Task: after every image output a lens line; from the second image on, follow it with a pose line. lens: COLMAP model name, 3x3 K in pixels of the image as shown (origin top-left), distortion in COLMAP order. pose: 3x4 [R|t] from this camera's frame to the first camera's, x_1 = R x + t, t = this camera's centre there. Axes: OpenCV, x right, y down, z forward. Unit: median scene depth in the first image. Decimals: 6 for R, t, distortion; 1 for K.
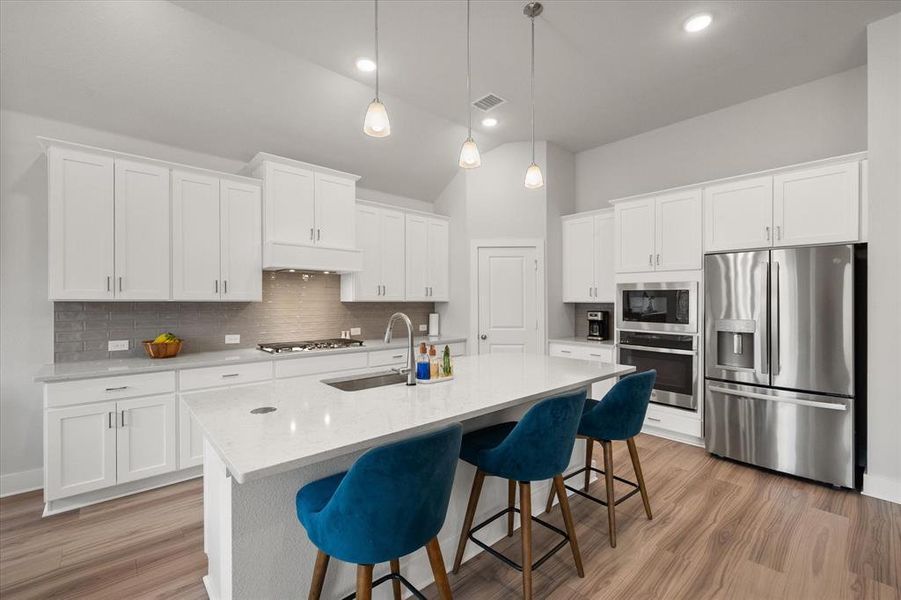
lens RADIAL K [[385.8, 0, 447.8], [0, 385.8, 302.6], [0, 0, 1]] dist [0.003479, 0.000052]
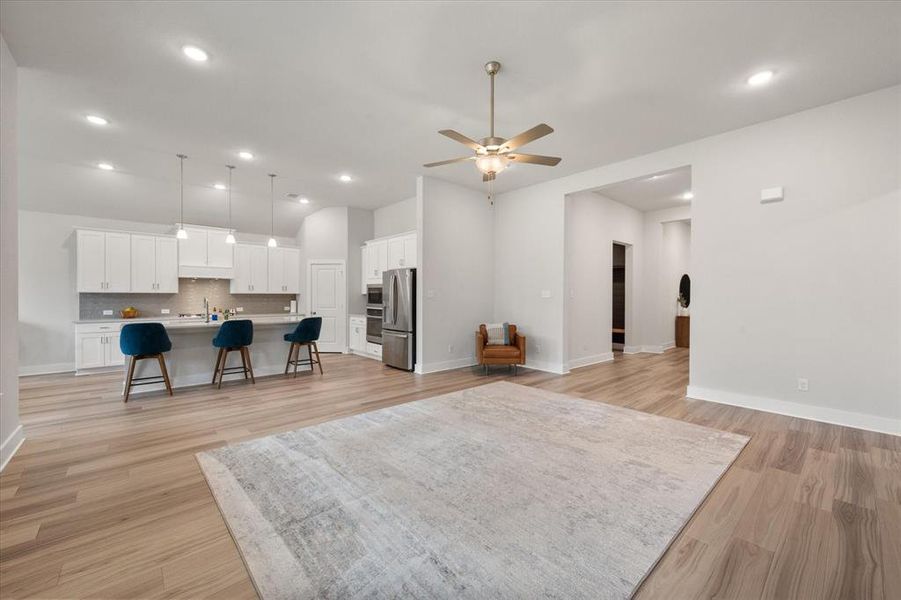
lens RADIAL K [[362.1, 0, 452.2], [0, 362.1, 296.8], [0, 0, 1]] dist [-0.000407, 0.000003]
pose [[0.999999, -0.000691, 0.001144, 1.032453], [0.000693, 0.999997, -0.002528, 0.023643], [-0.001142, 0.002529, 0.999996, -0.995869]]
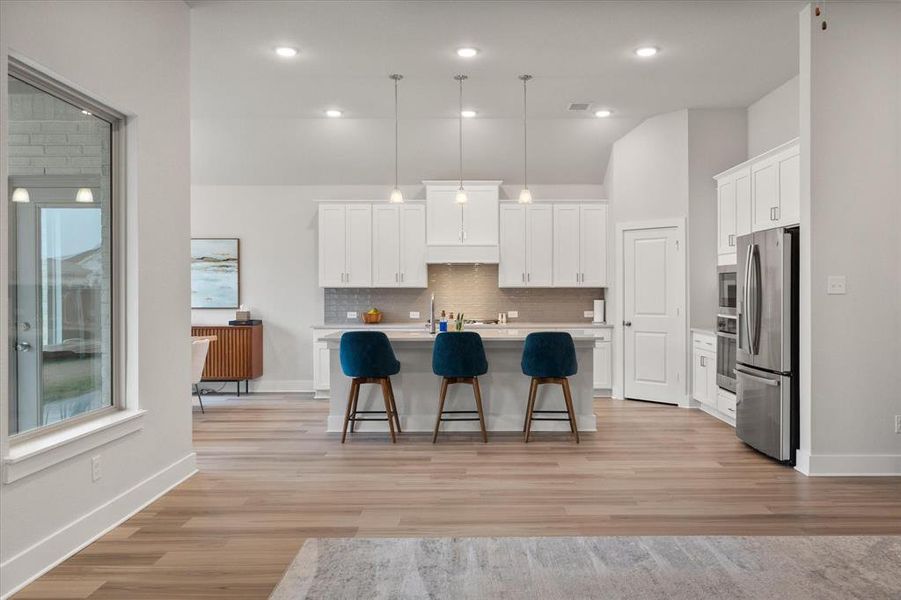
lens RADIAL K [[692.8, 0, 473.6], [0, 692.8, 297.1], [0, 0, 1]] dist [-0.005504, -0.002499]
pose [[0.749735, 0.001704, -0.661736, 1.305975], [0.000648, 0.999994, 0.003309, 0.023854], [0.661738, -0.002910, 0.749730, -0.755787]]
